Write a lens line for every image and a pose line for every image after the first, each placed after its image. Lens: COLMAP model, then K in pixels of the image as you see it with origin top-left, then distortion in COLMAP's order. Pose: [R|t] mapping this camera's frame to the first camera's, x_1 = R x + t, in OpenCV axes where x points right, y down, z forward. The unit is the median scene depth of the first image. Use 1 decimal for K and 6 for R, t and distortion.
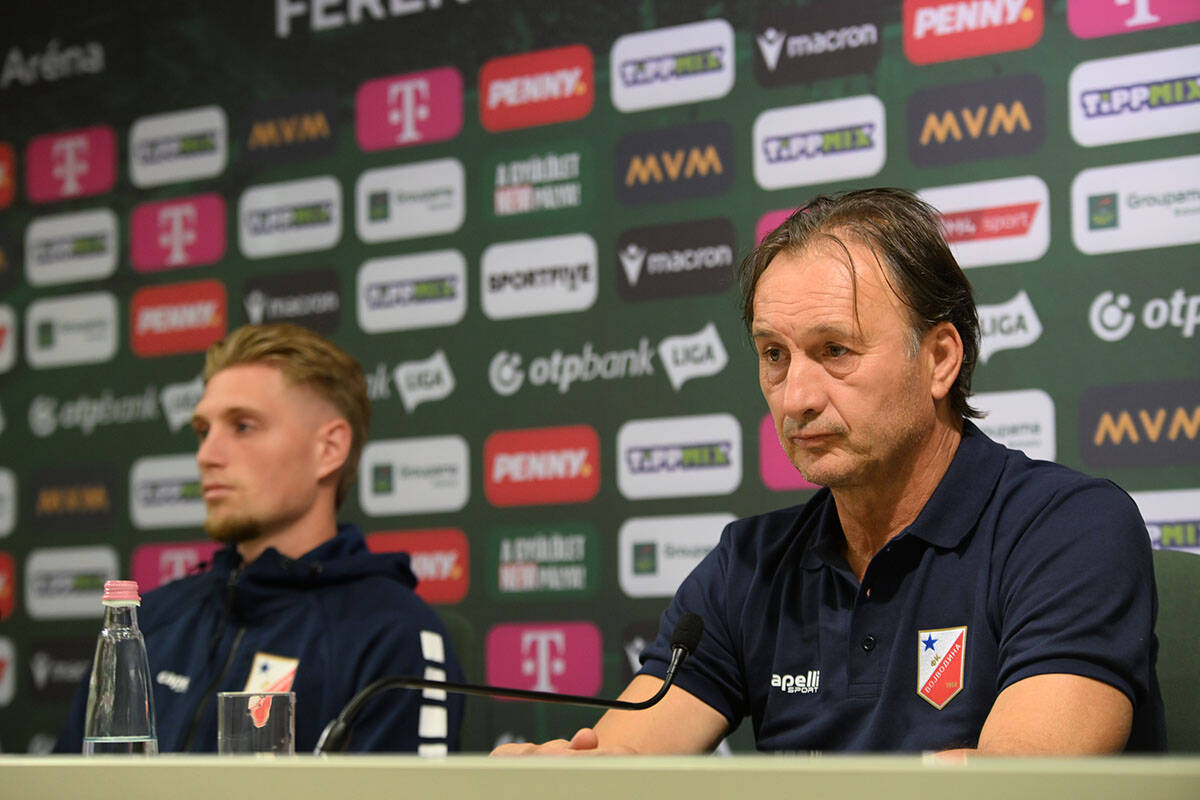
lens RADIAL K [[3131.2, 0, 695.9], [0, 3131.2, 437.1], [0, 0, 1]] dist [-0.017989, 0.000000]
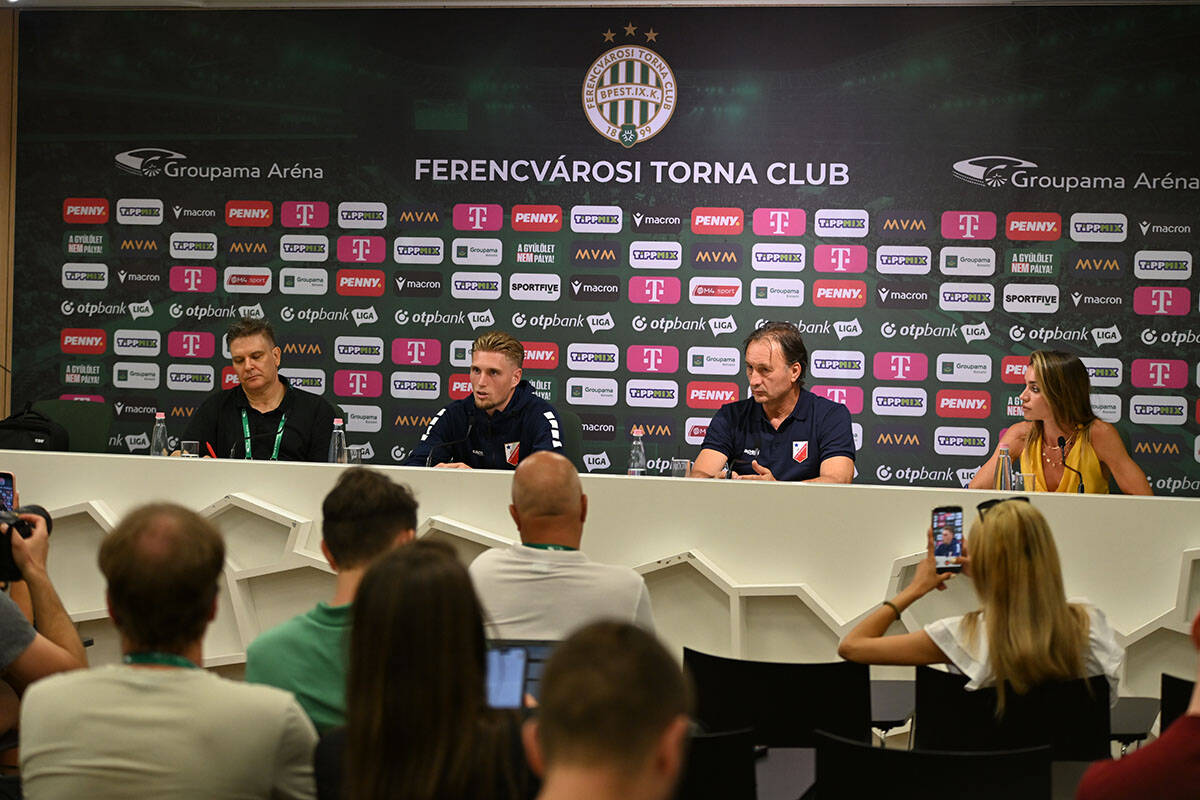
lens RADIAL K [[2916.9, 0, 608.9], [0, 2916.9, 397.2], [0, 0, 1]] dist [-0.222828, 0.000000]
pose [[0.936419, 0.032629, 0.349364, -0.890247], [-0.067894, 0.993699, 0.089173, -0.189284], [-0.344254, -0.107223, 0.932734, -1.446280]]
